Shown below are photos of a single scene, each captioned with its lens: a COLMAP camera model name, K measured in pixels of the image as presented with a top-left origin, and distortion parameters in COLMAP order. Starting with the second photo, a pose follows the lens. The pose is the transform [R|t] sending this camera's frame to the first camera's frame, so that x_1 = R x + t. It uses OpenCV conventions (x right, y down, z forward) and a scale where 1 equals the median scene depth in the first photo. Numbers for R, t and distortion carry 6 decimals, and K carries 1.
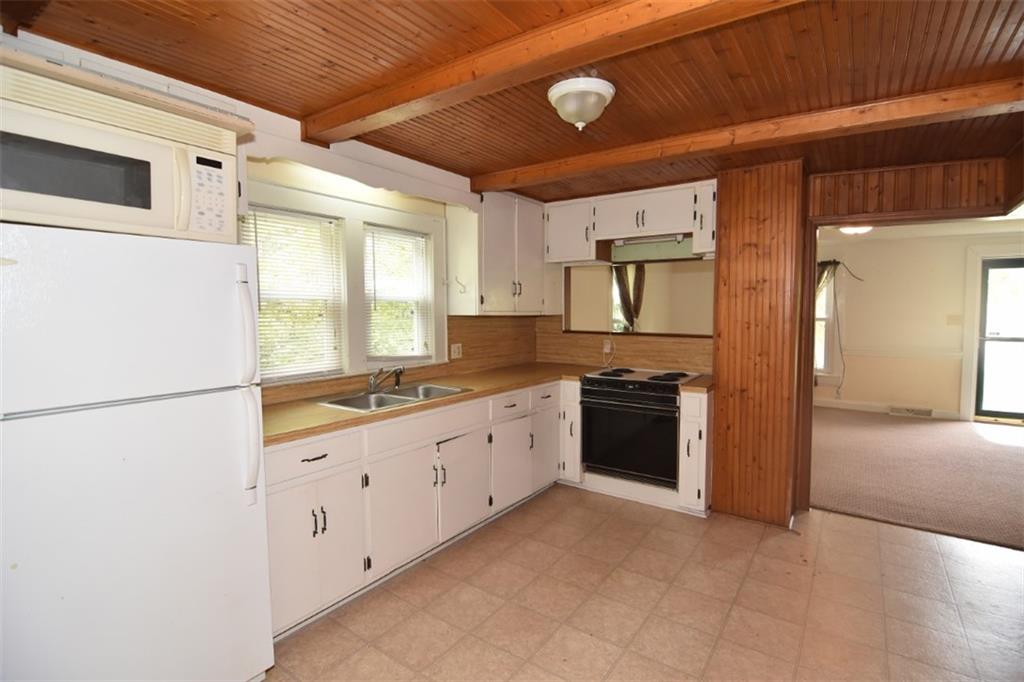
lens RADIAL K [[490.8, 0, 514.7], [0, 490.8, 340.2], [0, 0, 1]] dist [-0.010635, -0.008610]
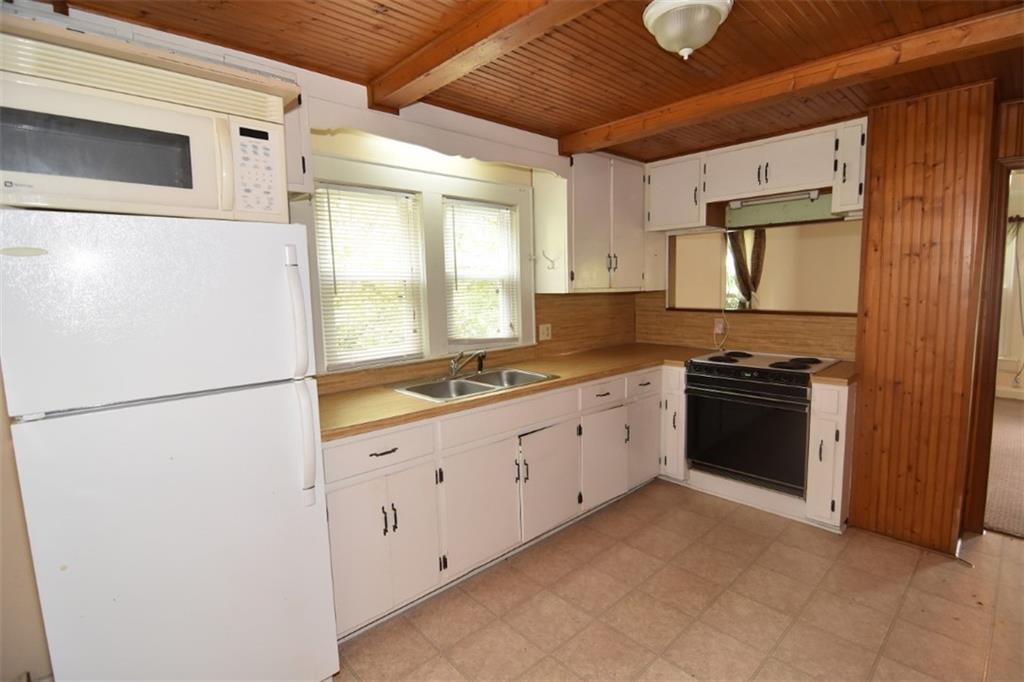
lens RADIAL K [[490.8, 0, 514.8], [0, 490.8, 339.9], [0, 0, 1]] dist [-0.010635, -0.008610]
pose [[0.978442, 0.003901, -0.206486, 0.018633], [0.006753, 0.998683, 0.050866, -0.012559], [0.206413, -0.051164, 0.977126, 0.099693]]
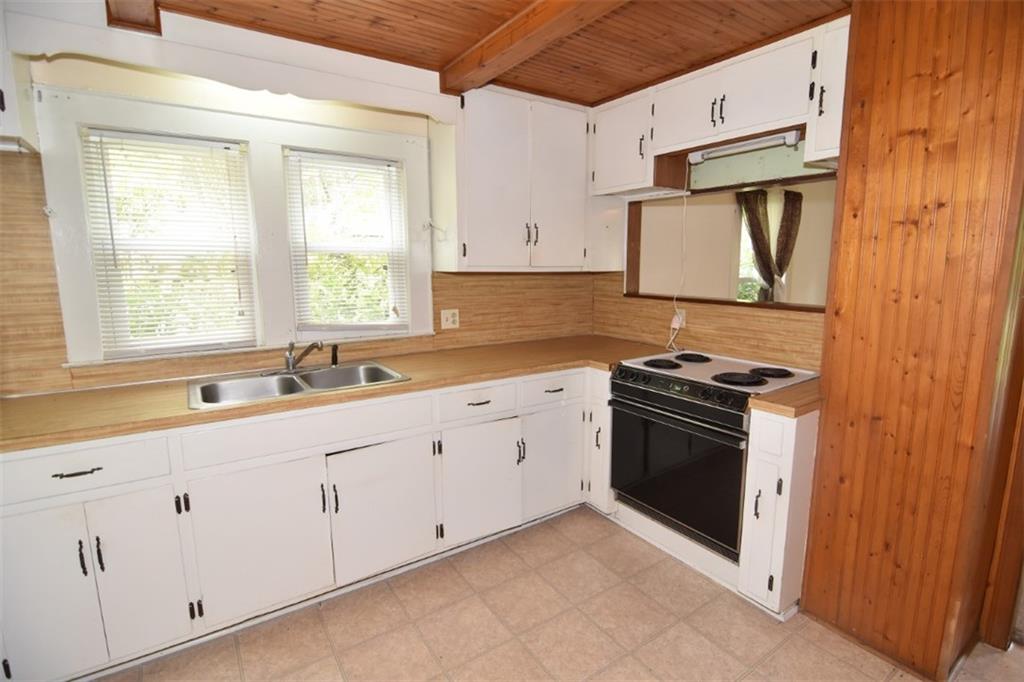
lens RADIAL K [[490.8, 0, 515.6], [0, 490.8, 339.8], [0, 0, 1]] dist [-0.010635, -0.008610]
pose [[0.935001, 0.054432, -0.350444, 0.288796], [-0.021947, 0.995138, 0.096012, -0.024437], [0.353966, -0.082080, 0.931649, 0.386397]]
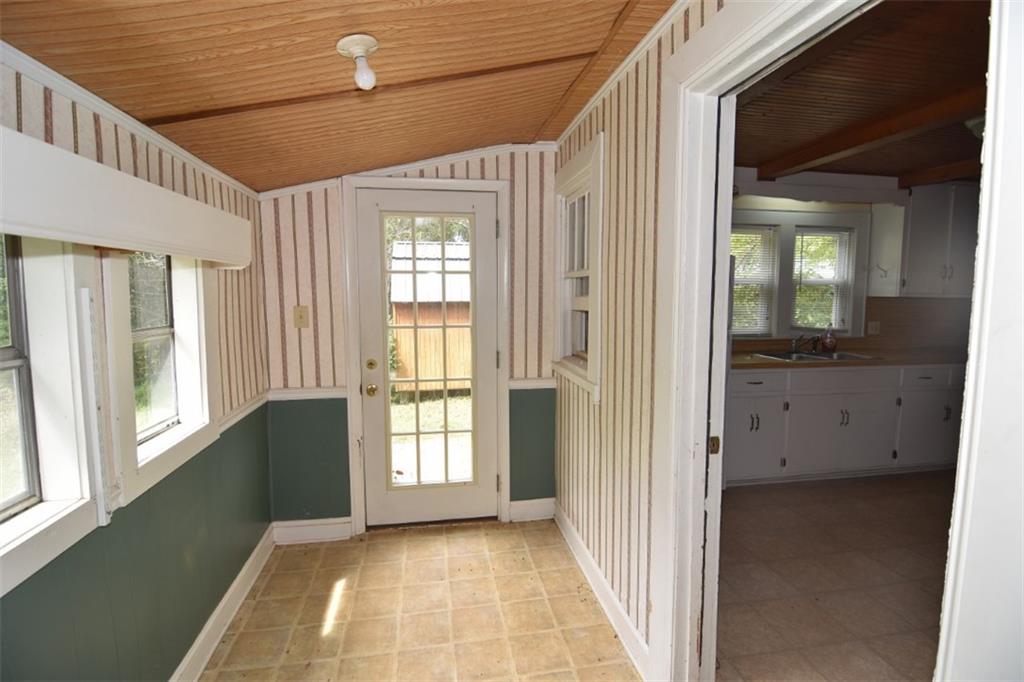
lens RADIAL K [[490.8, 0, 514.3], [0, 490.8, 339.0], [0, 0, 1]] dist [-0.010635, -0.008610]
pose [[0.708867, 0.071307, -0.701728, 0.100823], [-0.046694, 0.997438, 0.054187, 0.030081], [0.703795, -0.005645, 0.710381, -0.468834]]
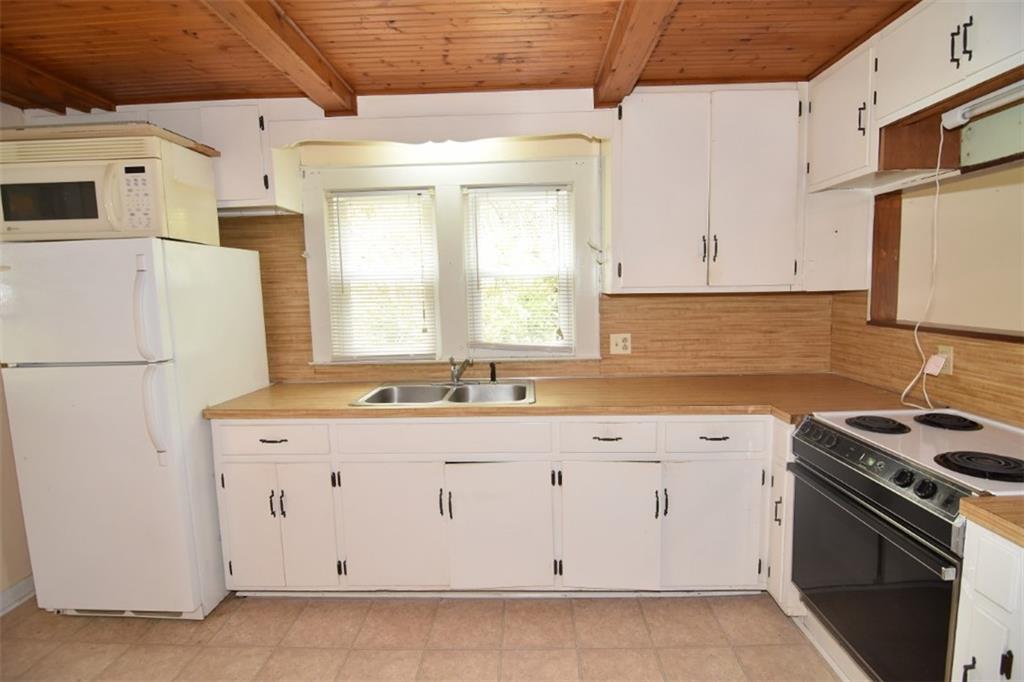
lens RADIAL K [[490.8, 0, 514.2], [0, 490.8, 339.5], [0, 0, 1]] dist [-0.010635, -0.008610]
pose [[0.553276, 0.074604, -0.829650, 0.452896], [-0.030450, 0.997127, 0.069357, -0.033660], [0.832441, -0.013111, 0.553958, 0.569809]]
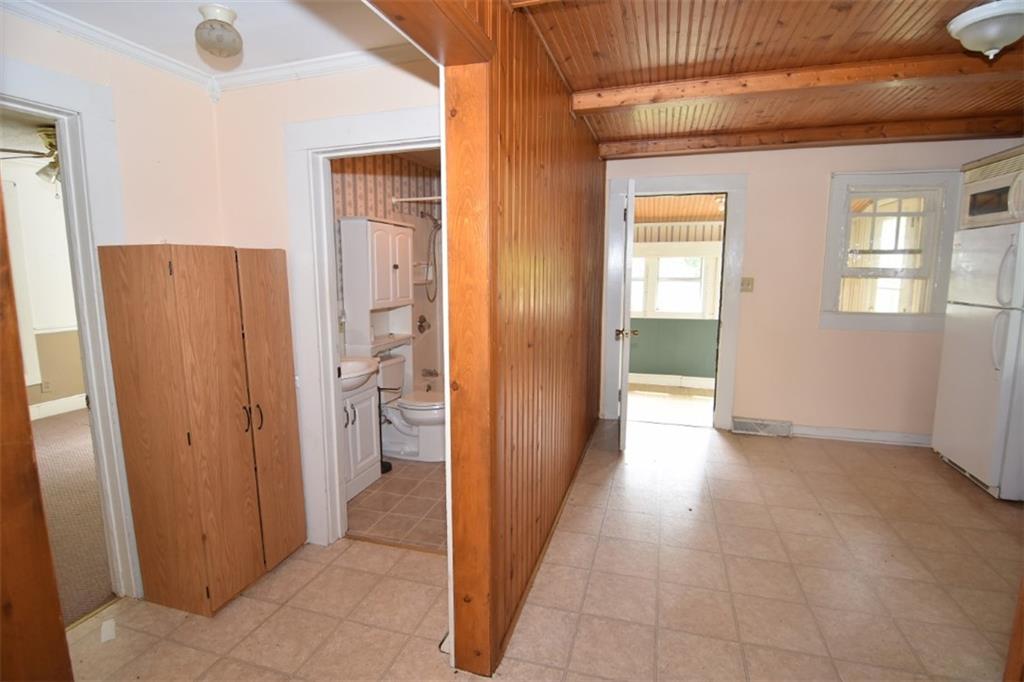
lens RADIAL K [[490.8, 0, 514.5], [0, 490.8, 338.2], [0, 0, 1]] dist [-0.010635, -0.008610]
pose [[-0.949822, 0.044622, -0.309590, 0.827045], [-0.017466, 0.980662, 0.194931, -0.051752], [0.312301, 0.190557, -0.930675, 1.071828]]
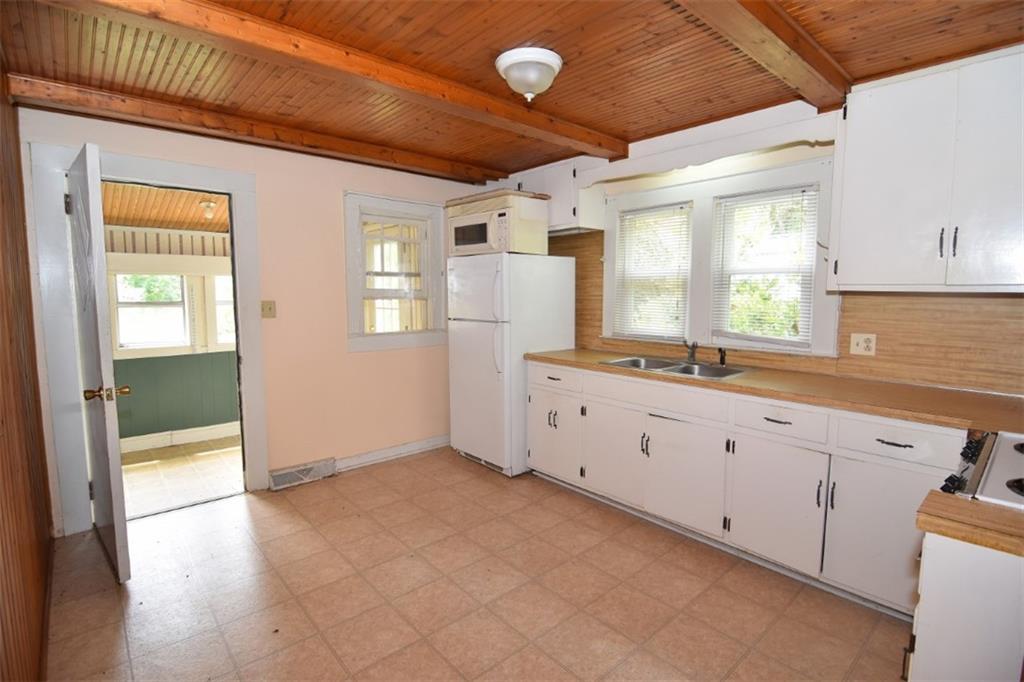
lens RADIAL K [[490.8, 0, 516.2], [0, 490.8, 340.0], [0, 0, 1]] dist [-0.010635, -0.008610]
pose [[-0.226291, 0.097211, -0.969197, 0.759231], [-0.060136, 0.991715, 0.113510, -0.036912], [0.972202, 0.083969, -0.218570, 0.807521]]
